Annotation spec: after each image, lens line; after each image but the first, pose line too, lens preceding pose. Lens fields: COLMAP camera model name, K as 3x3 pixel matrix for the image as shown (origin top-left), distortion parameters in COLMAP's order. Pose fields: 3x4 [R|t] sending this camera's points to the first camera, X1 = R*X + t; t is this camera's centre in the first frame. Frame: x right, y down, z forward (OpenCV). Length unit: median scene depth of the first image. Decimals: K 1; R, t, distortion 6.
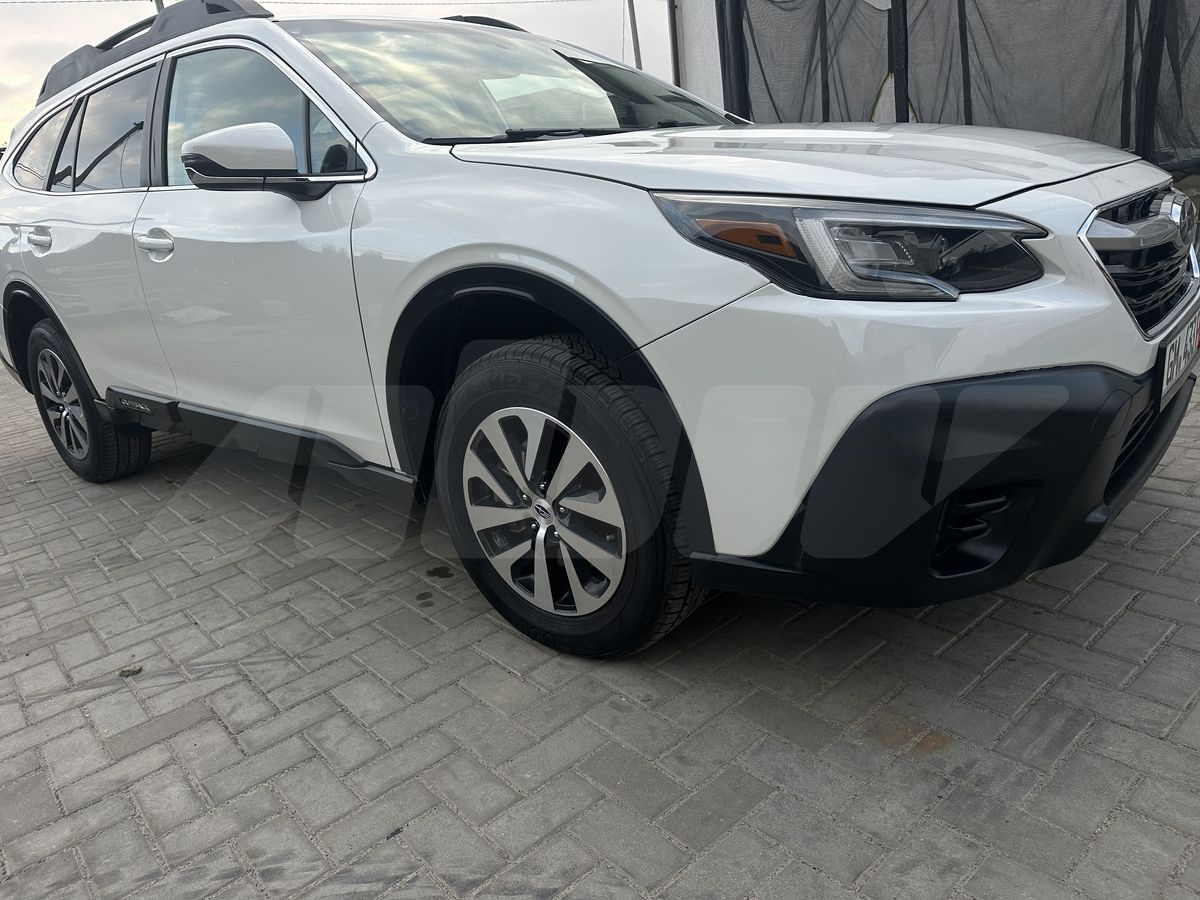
lens RADIAL K [[846.8, 0, 600.0], [0, 846.8, 450.2], [0, 0, 1]] dist [0.000905, -0.015135]
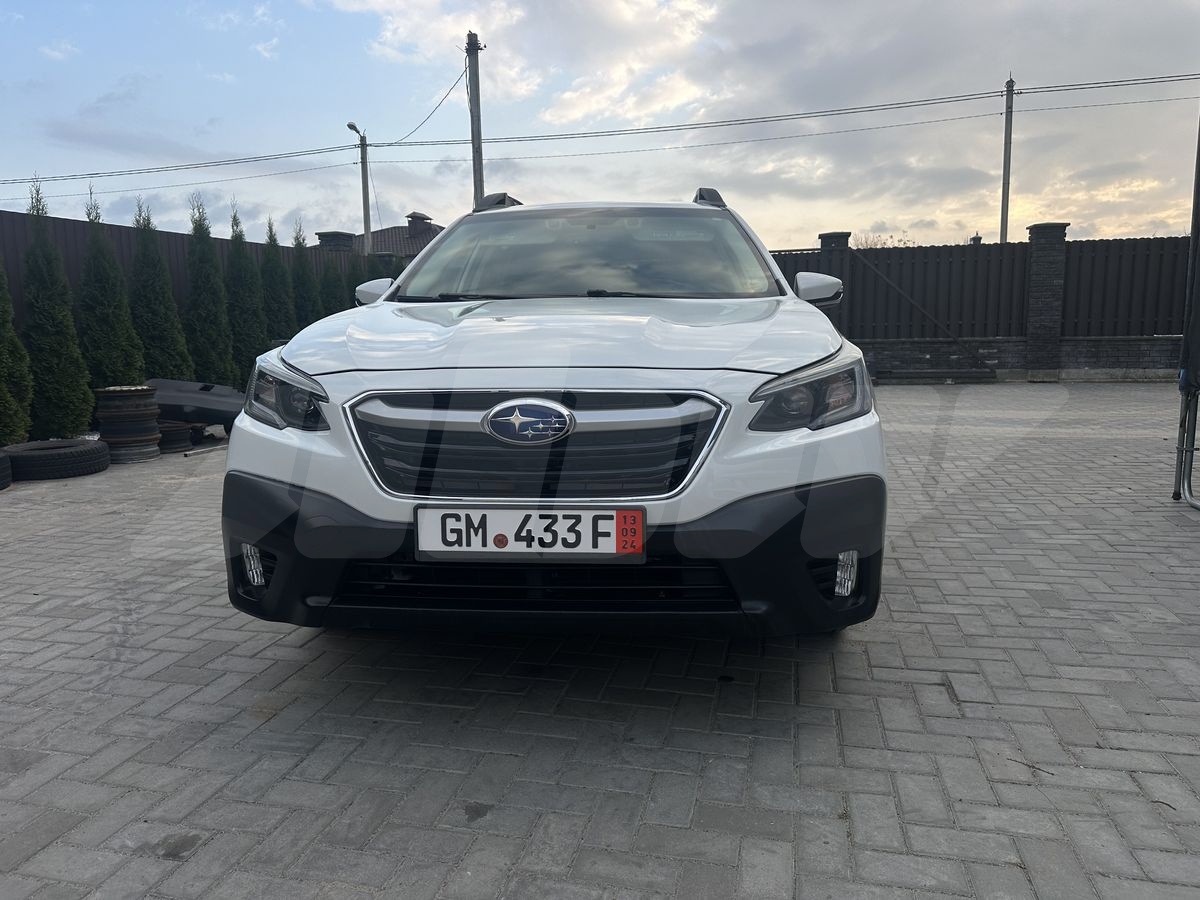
lens RADIAL K [[846.8, 0, 593.5], [0, 846.8, 450.1], [0, 0, 1]] dist [0.000905, -0.015135]
pose [[0.591606, 0.223989, -0.774488, 1.863951], [-0.291695, 0.955020, 0.053384, -0.367706], [0.751609, 0.194332, 0.630333, 0.415498]]
